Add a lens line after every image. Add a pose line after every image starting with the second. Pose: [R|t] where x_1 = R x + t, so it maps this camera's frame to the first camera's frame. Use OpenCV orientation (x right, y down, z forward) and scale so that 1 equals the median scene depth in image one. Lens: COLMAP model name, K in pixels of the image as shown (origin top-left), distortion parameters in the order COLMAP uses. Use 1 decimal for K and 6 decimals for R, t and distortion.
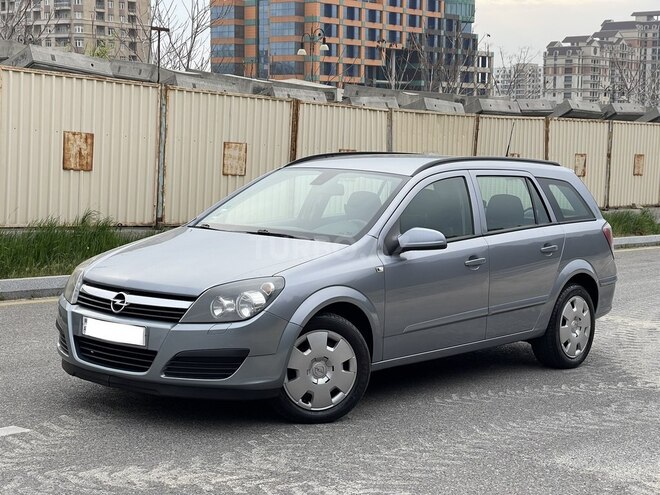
lens RADIAL K [[1284.7, 0, 330.0], [0, 1284.7, 247.5], [0, 0, 1]] dist [0.251690, -0.206983]
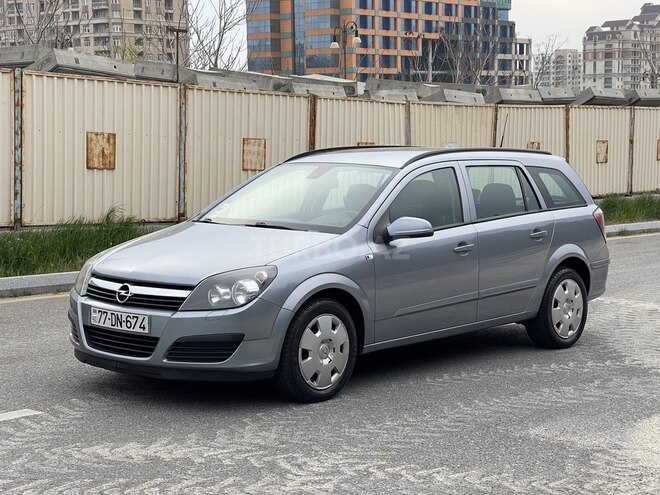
lens RADIAL K [[1284.7, 0, 330.0], [0, 1284.7, 247.5], [0, 0, 1]] dist [0.251690, -0.206983]
pose [[0.999256, -0.021610, -0.031936, 0.033080], [0.021798, 0.999747, 0.005555, 0.002069], [0.031808, -0.006247, 0.999474, -0.049139]]
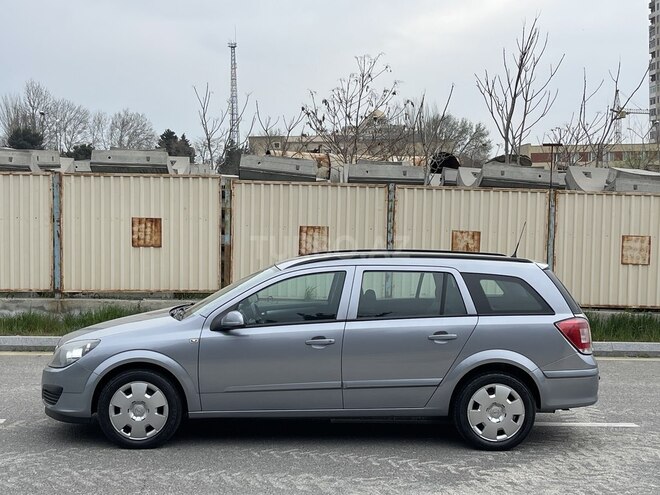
lens RADIAL K [[1006.4, 0, 257.8], [0, 1006.4, 248.6], [0, 0, 1]] dist [0.103462, -0.023778]
pose [[0.656308, -0.000937, -0.754493, 0.705573], [-0.047280, 0.997983, -0.042367, -0.030066], [0.753011, 0.063478, 0.654939, 0.298206]]
